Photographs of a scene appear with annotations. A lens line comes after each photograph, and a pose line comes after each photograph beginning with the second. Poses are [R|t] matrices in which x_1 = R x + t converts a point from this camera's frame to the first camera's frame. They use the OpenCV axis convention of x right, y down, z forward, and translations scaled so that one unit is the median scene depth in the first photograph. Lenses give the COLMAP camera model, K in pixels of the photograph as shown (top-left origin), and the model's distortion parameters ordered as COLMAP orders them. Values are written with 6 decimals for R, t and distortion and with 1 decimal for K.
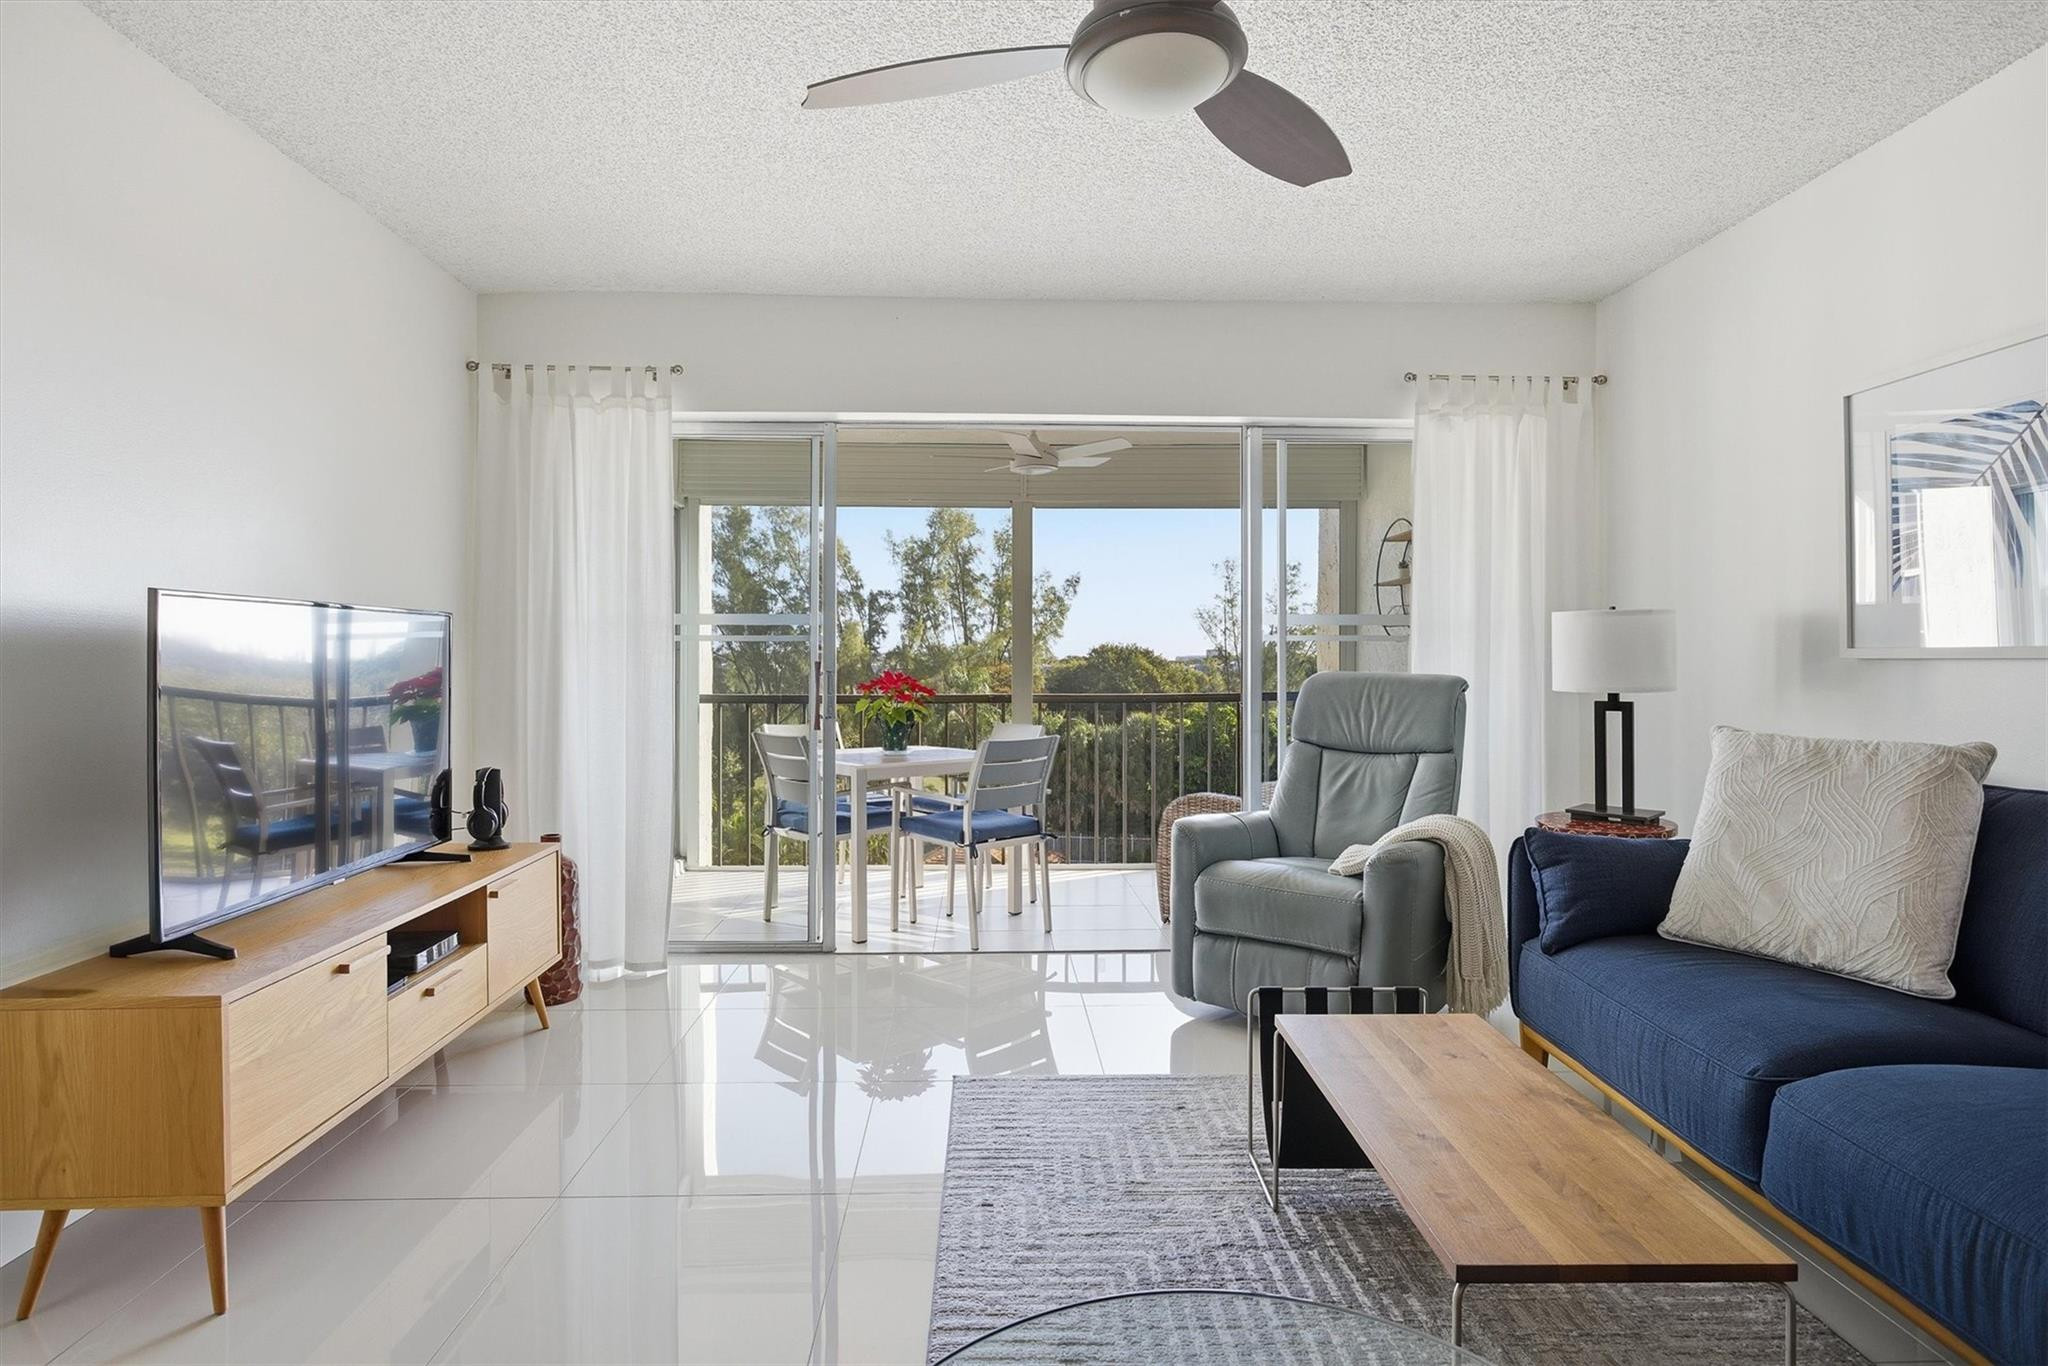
lens RADIAL K [[1083.0, 0, 1019.9], [0, 1083.0, 673.0], [0, 0, 1]] dist [-0.017057, 0.006744]
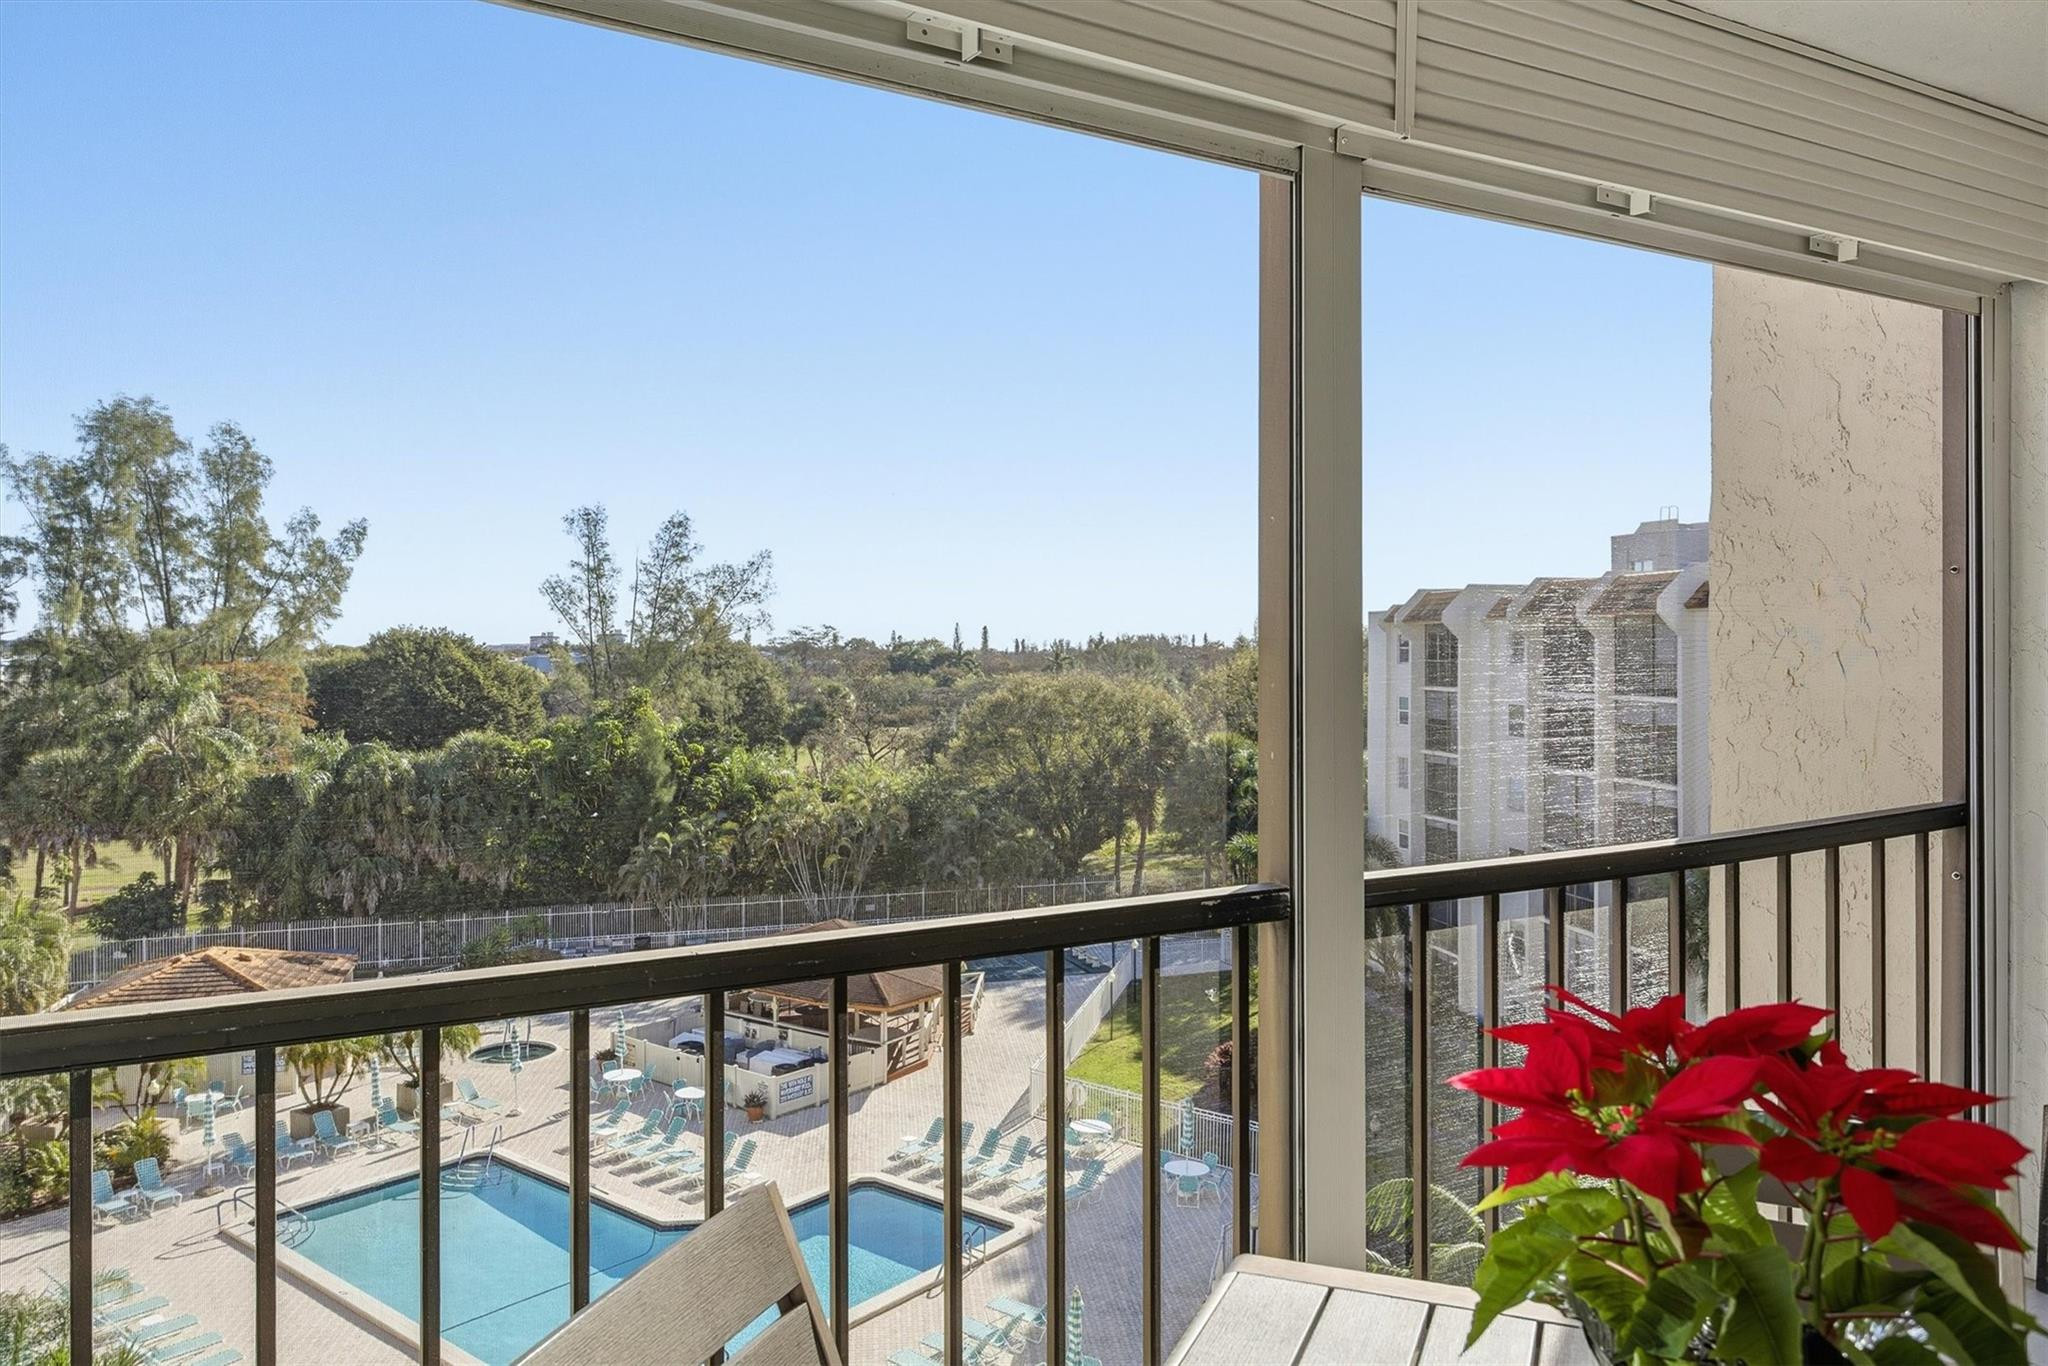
lens RADIAL K [[1447.6, 0, 982.5], [0, 1447.6, 653.4], [0, 0, 1]] dist [0.019865, -0.004700]
pose [[0.889958, -0.002788, 0.456033, -0.335530], [0.007134, 0.999944, -0.007808, -0.049745], [-0.455986, 0.010202, 0.889928, 0.974300]]
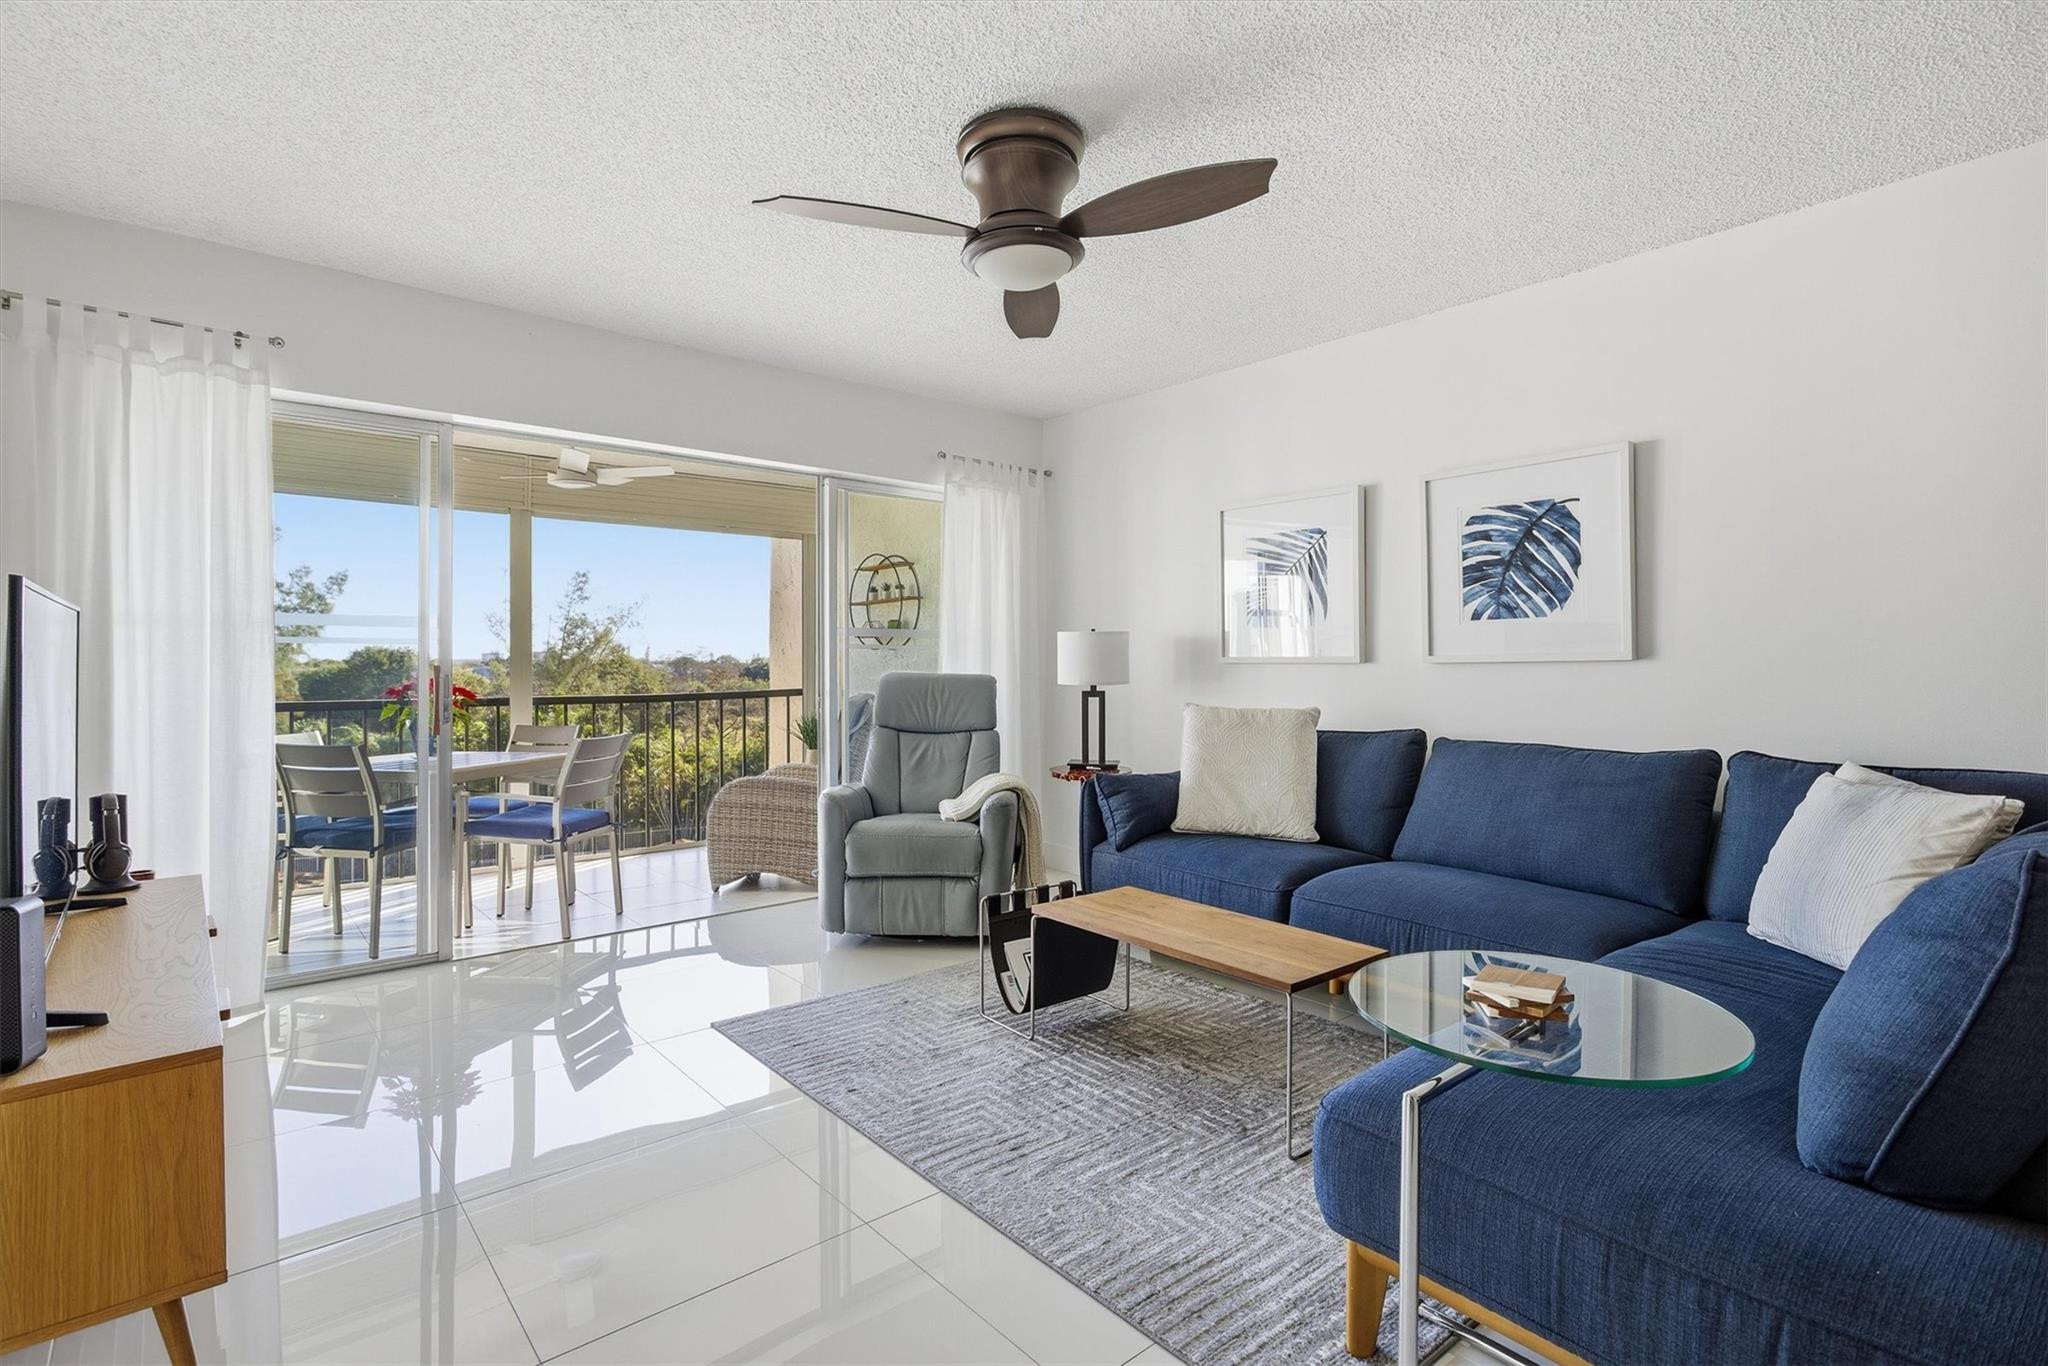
lens RADIAL K [[973.6, 0, 1005.4], [0, 973.6, 678.1], [0, 0, 1]] dist [-0.011729, 0.002878]
pose [[0.786230, -0.009196, 0.617865, -0.315261], [0.007341, 0.999958, 0.005541, -0.000329], [-0.617890, 0.000179, 0.786265, -0.009217]]
